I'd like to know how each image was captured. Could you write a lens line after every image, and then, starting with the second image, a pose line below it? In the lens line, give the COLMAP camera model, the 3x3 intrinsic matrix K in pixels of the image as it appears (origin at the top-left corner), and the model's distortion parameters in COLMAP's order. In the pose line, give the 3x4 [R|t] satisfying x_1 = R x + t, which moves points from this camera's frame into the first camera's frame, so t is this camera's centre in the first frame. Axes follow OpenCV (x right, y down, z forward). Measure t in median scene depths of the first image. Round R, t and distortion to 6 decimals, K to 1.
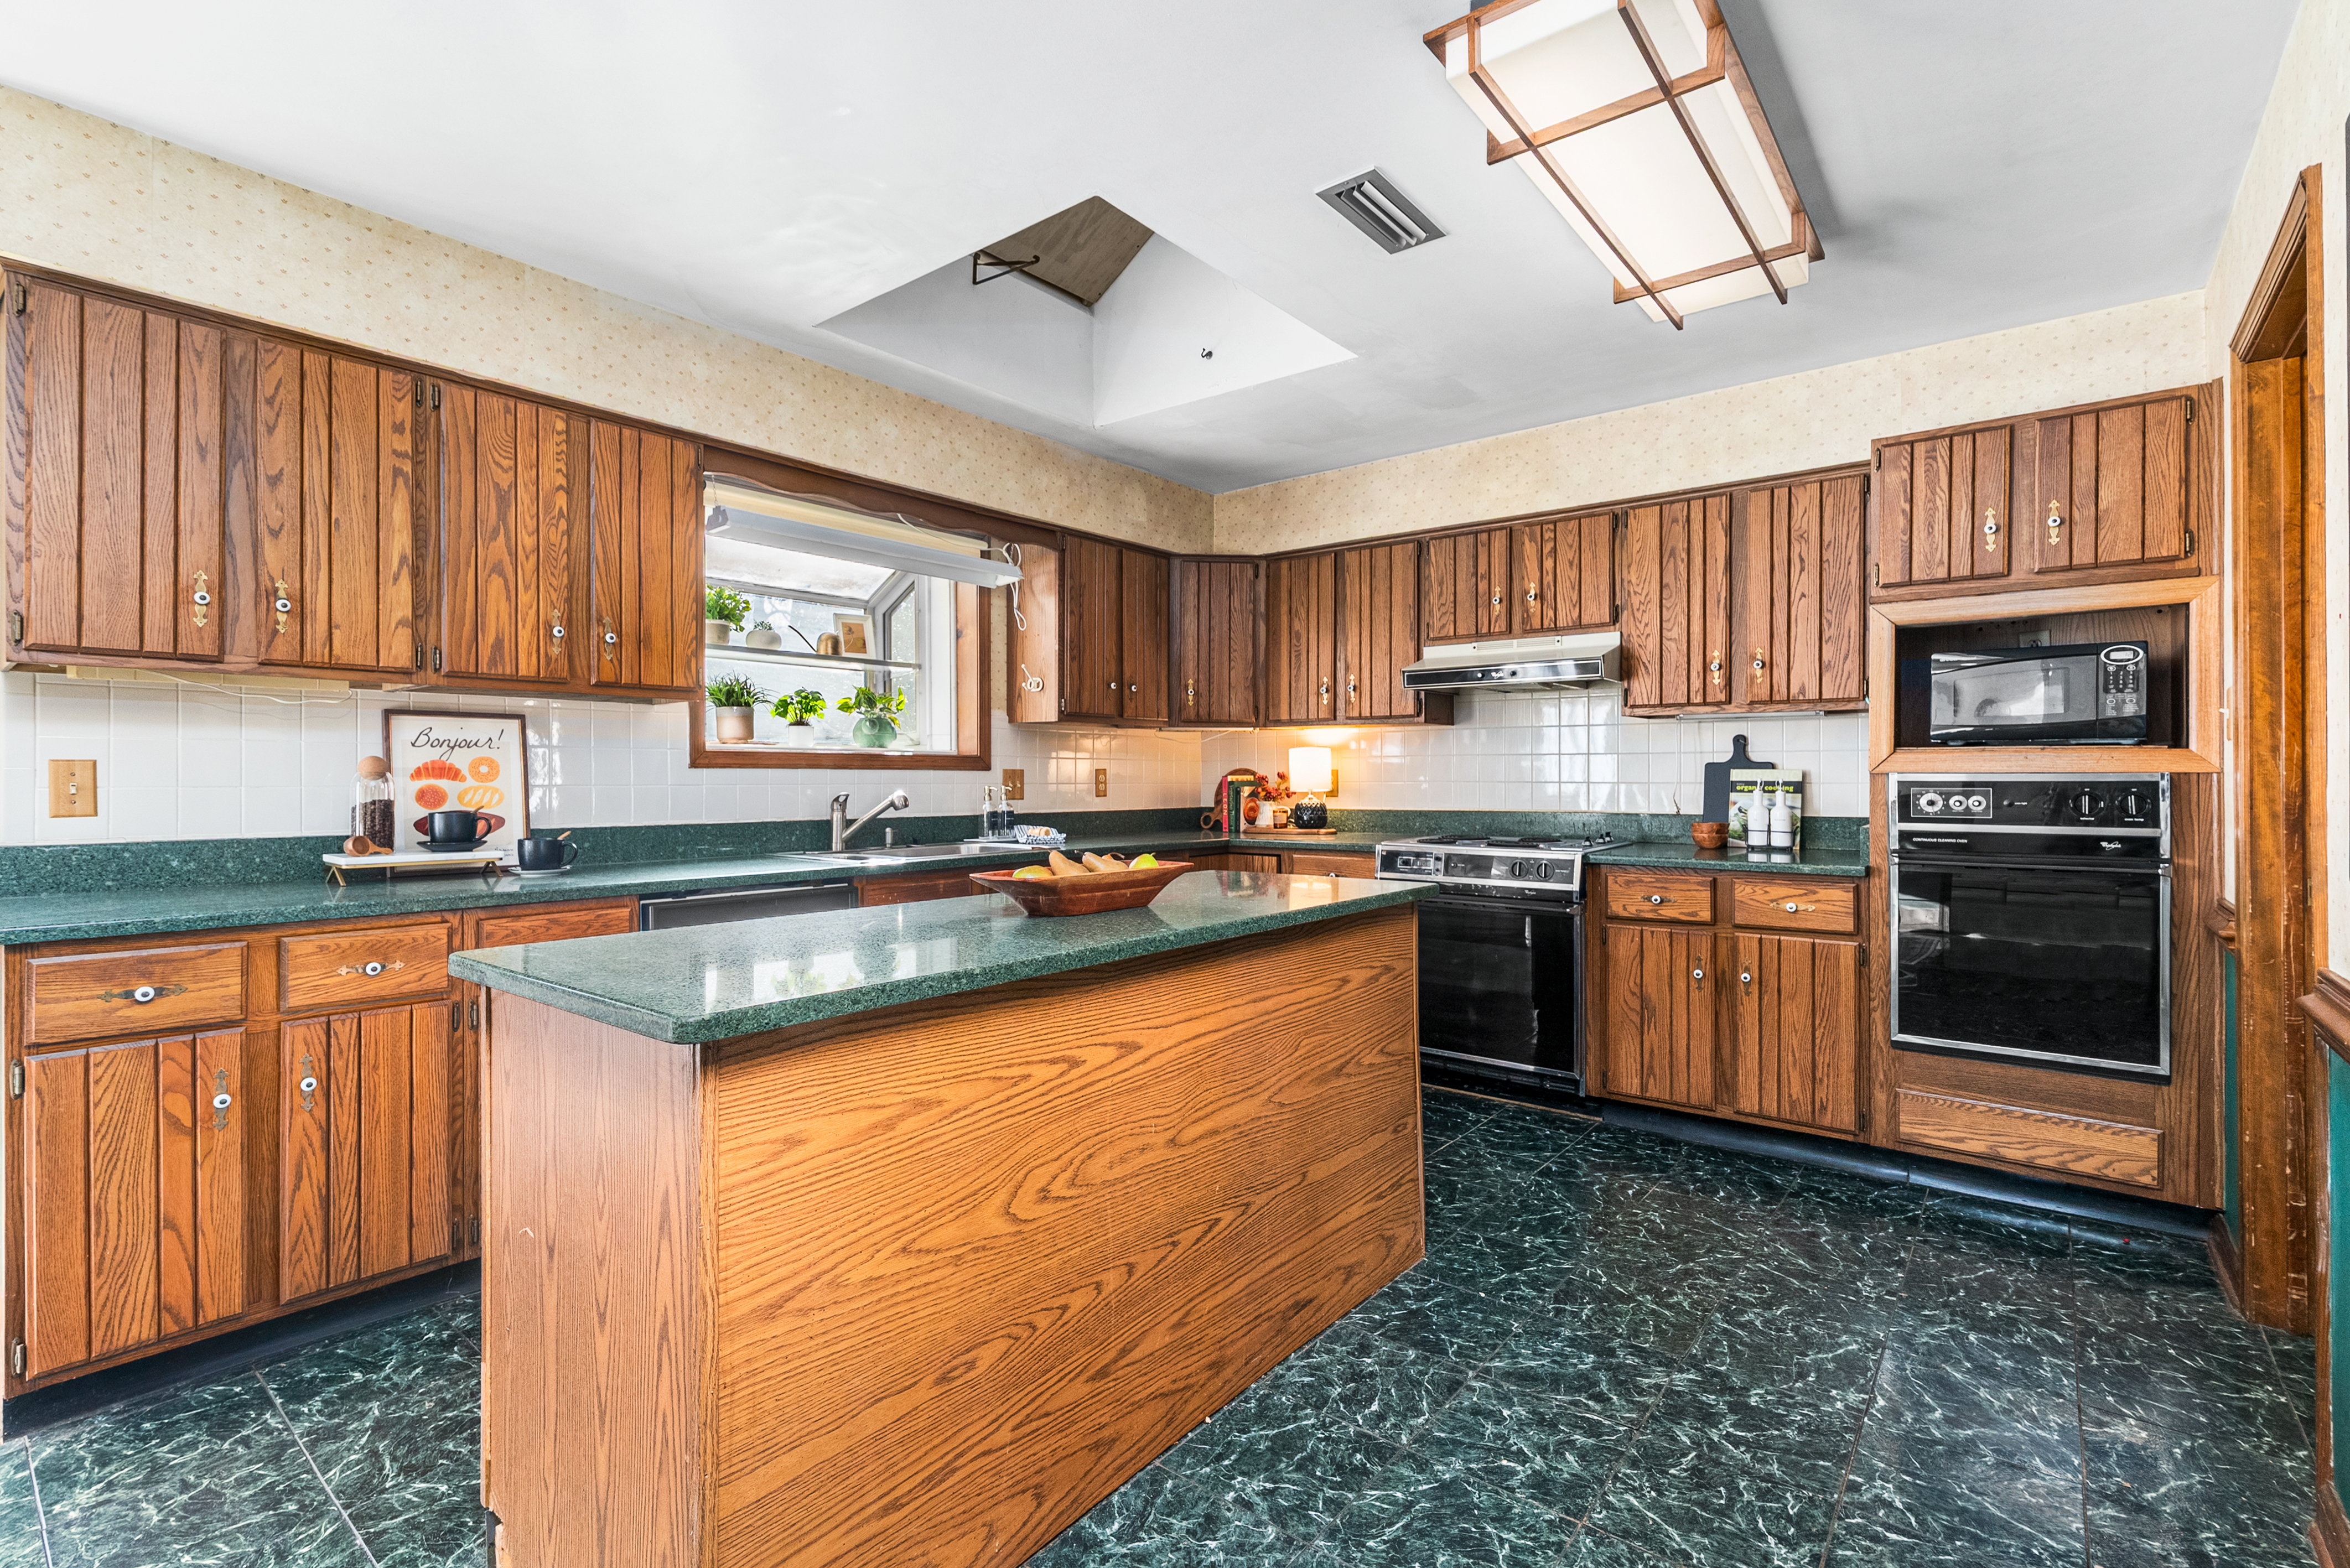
lens RADIAL K [[1070.9, 0, 1174.0], [0, 1070.9, 782.8], [0, 0, 1]] dist [-0.007917, 0.000875]
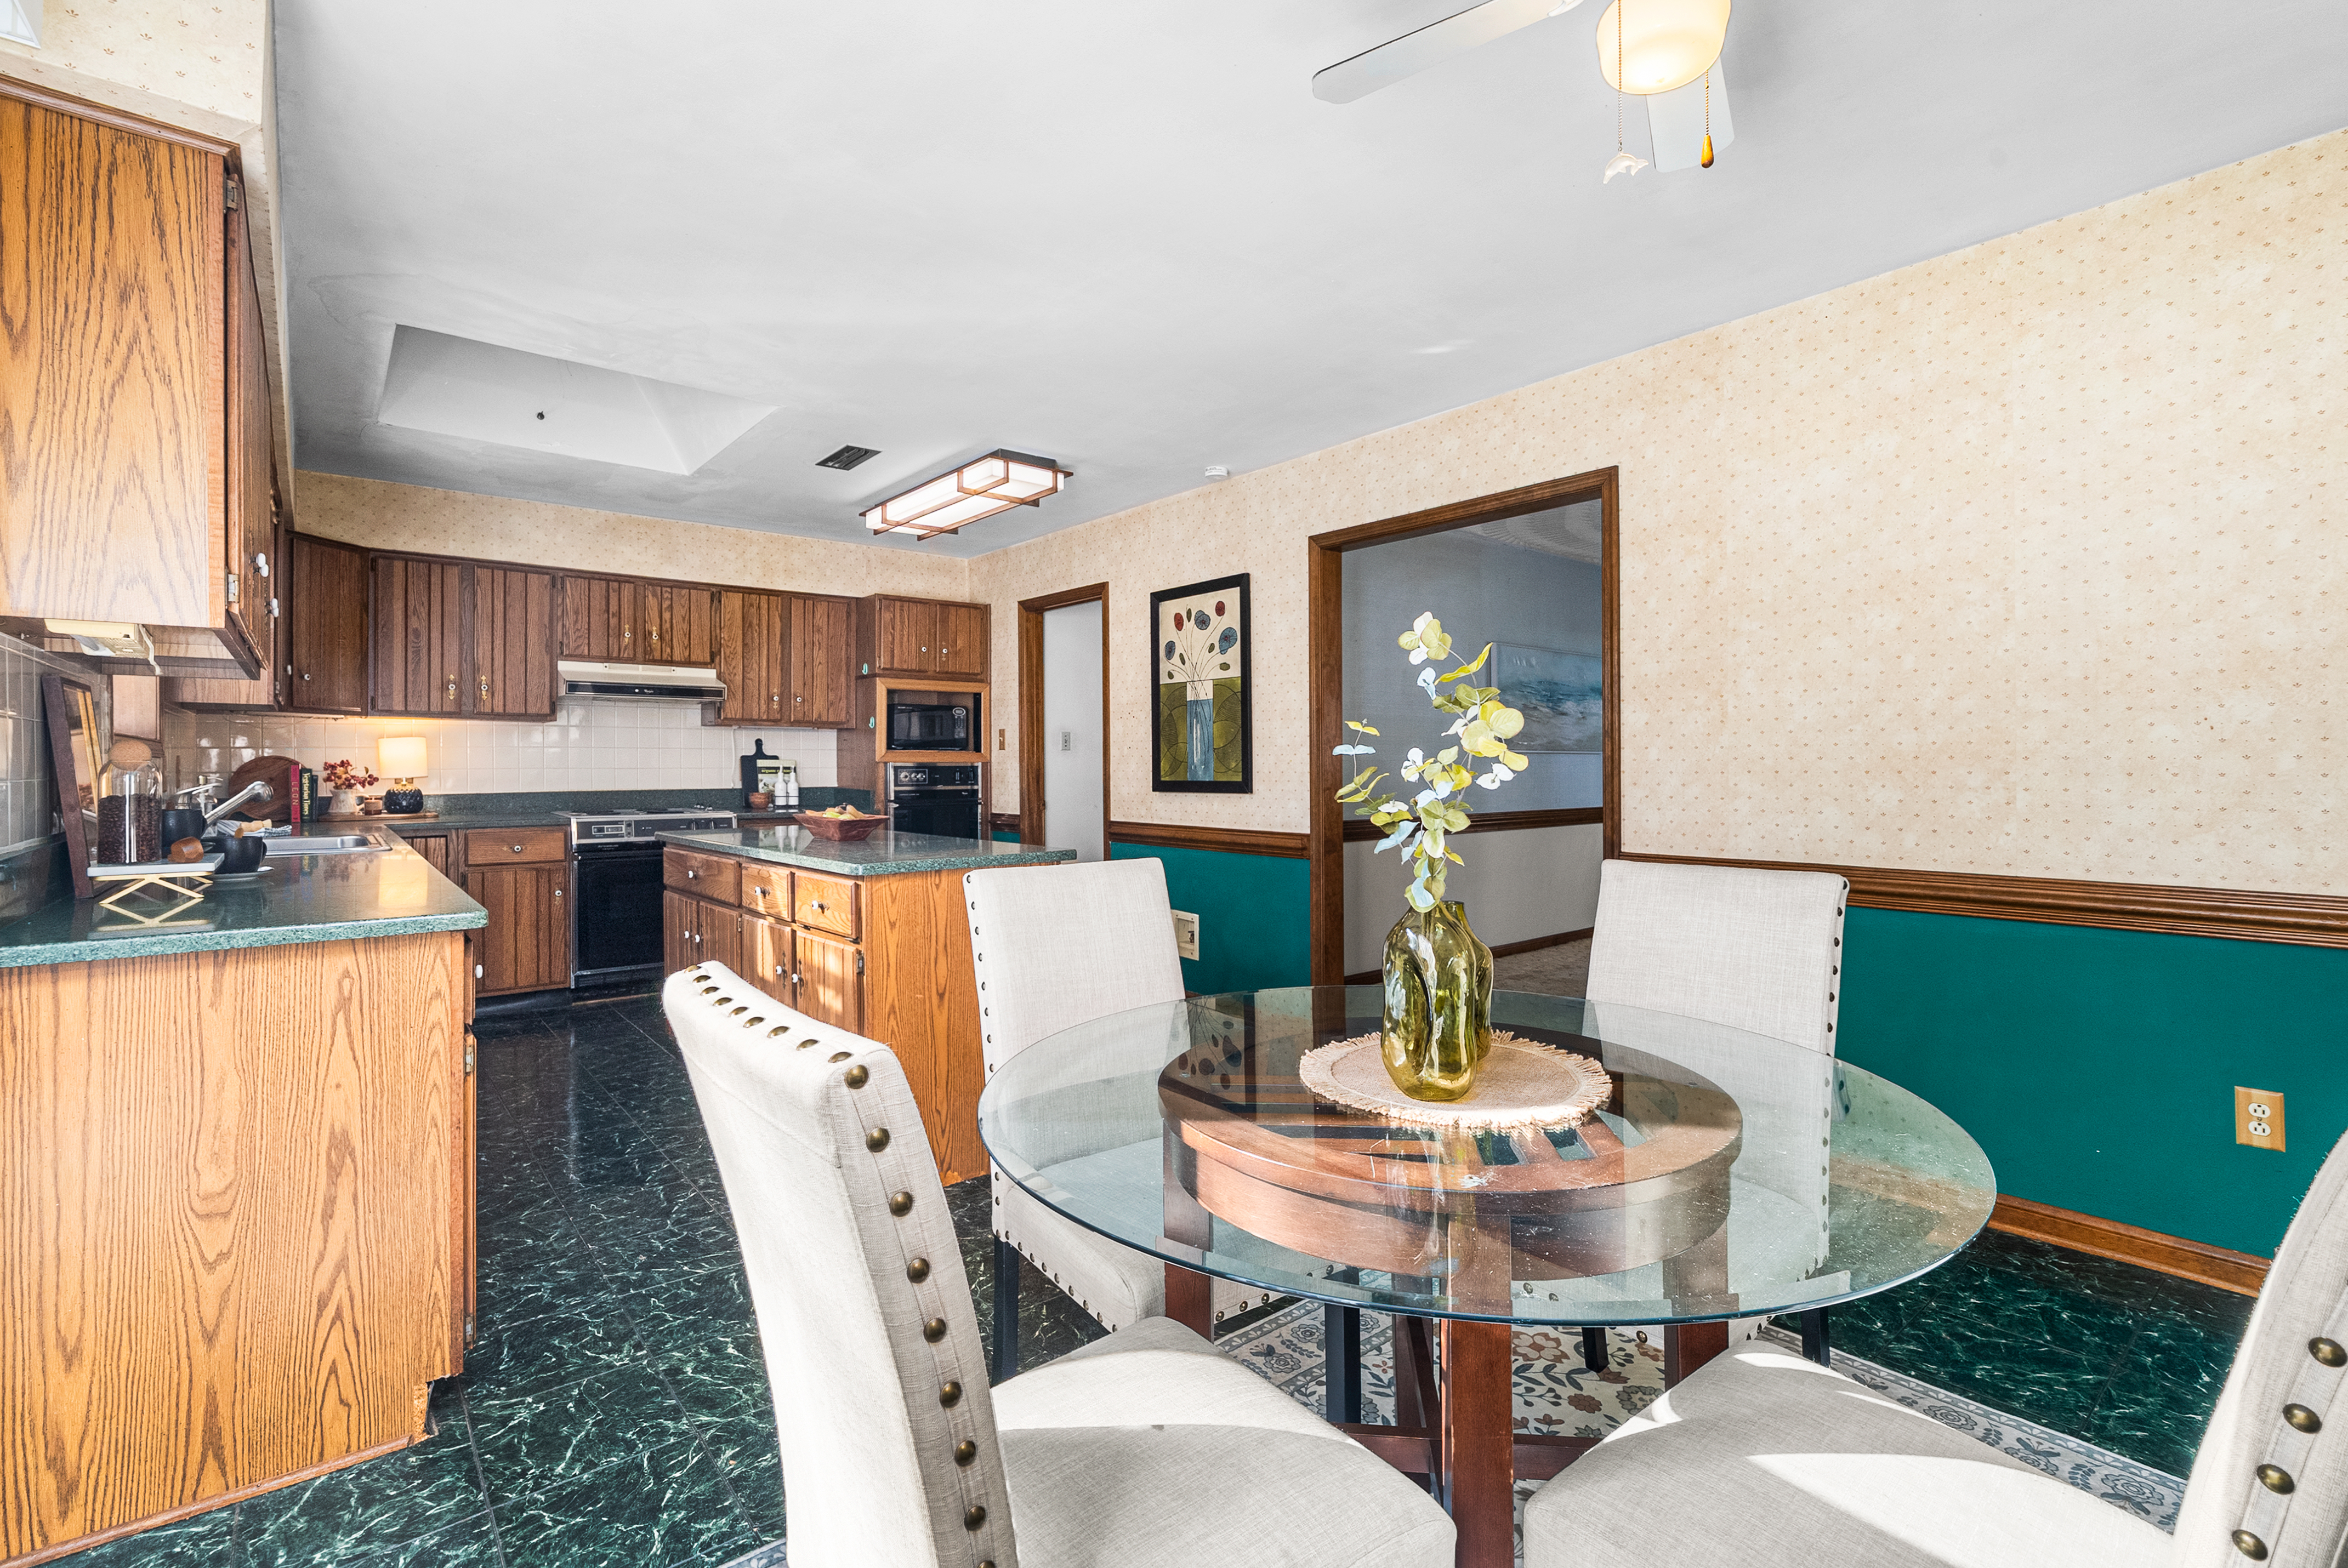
lens RADIAL K [[1069.1, 0, 1164.5], [0, 1069.1, 765.6], [0, 0, 1]] dist [-0.001893, -0.000035]
pose [[0.209139, -0.001682, 0.977884, -0.986132], [0.005268, 0.999986, 0.000593, -0.001548], [-0.977872, 0.005028, 0.209145, 0.058044]]
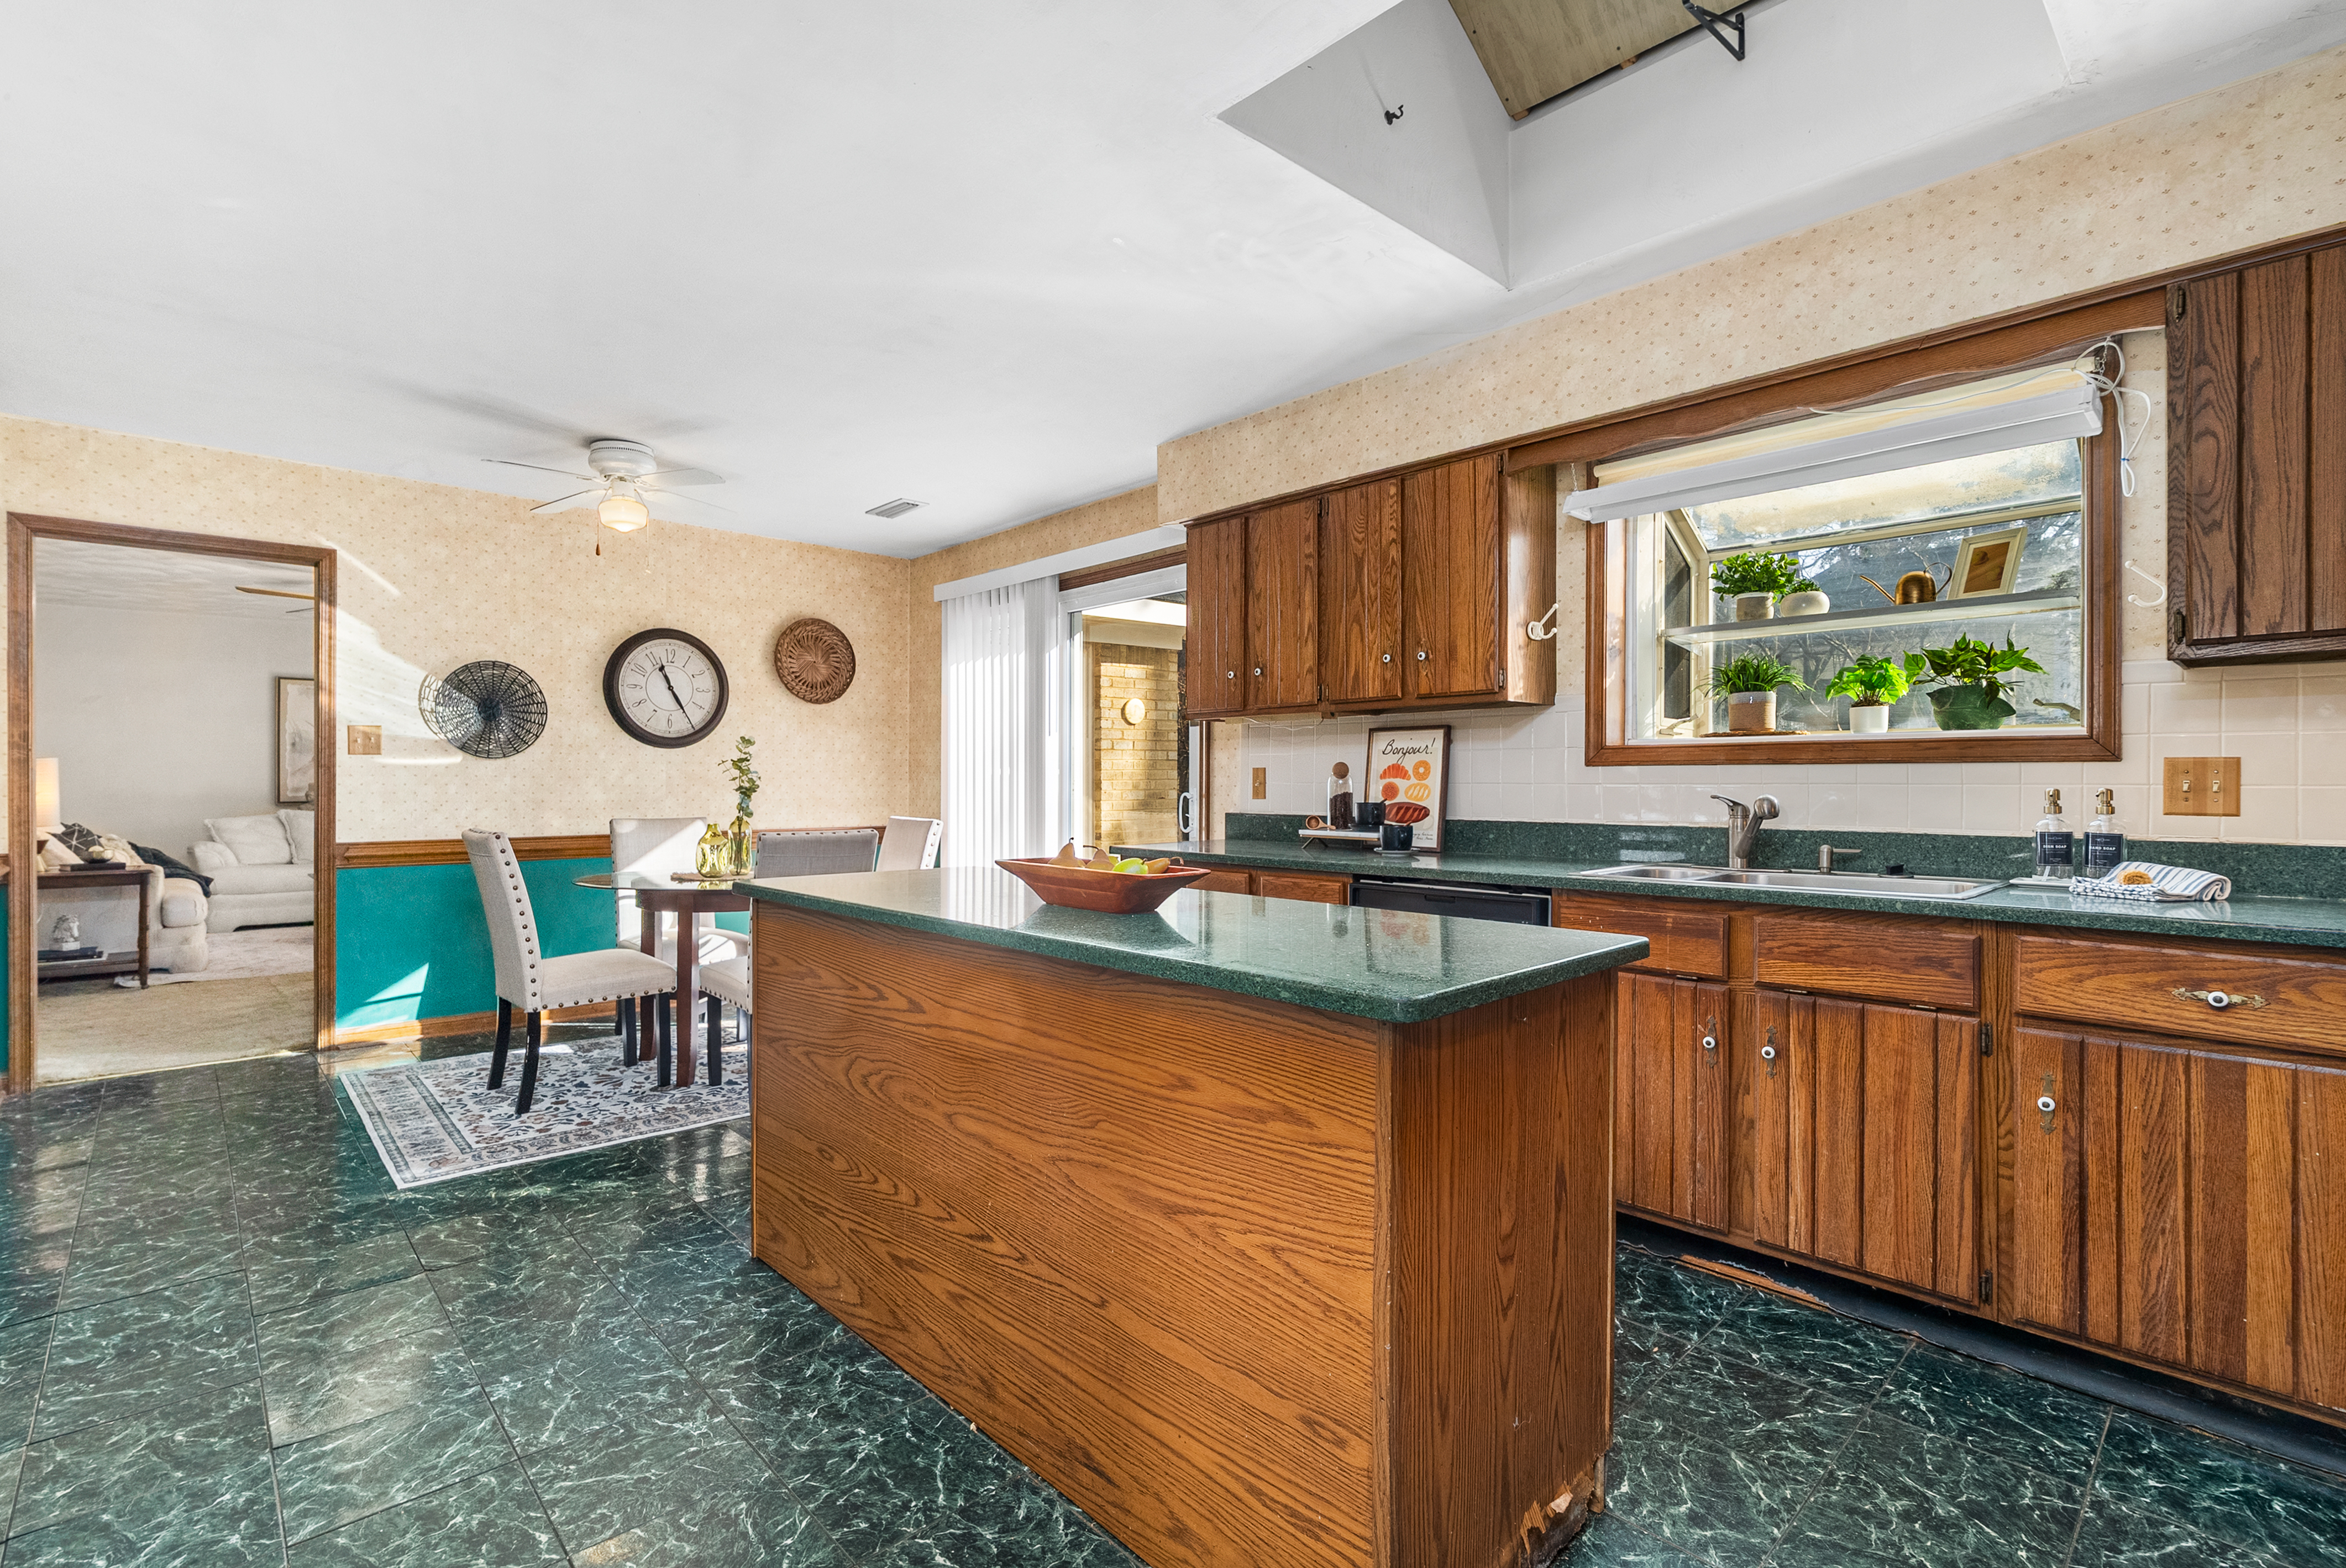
lens RADIAL K [[1068.9, 0, 1172.0], [0, 1068.9, 782.8], [0, 0, 1]] dist [-0.007917, 0.000875]
pose [[-0.133583, 0.002468, -0.991035, 0.520115], [-0.004549, 0.999985, 0.003104, -0.000128], [0.991027, 0.004923, -0.133570, 0.695774]]
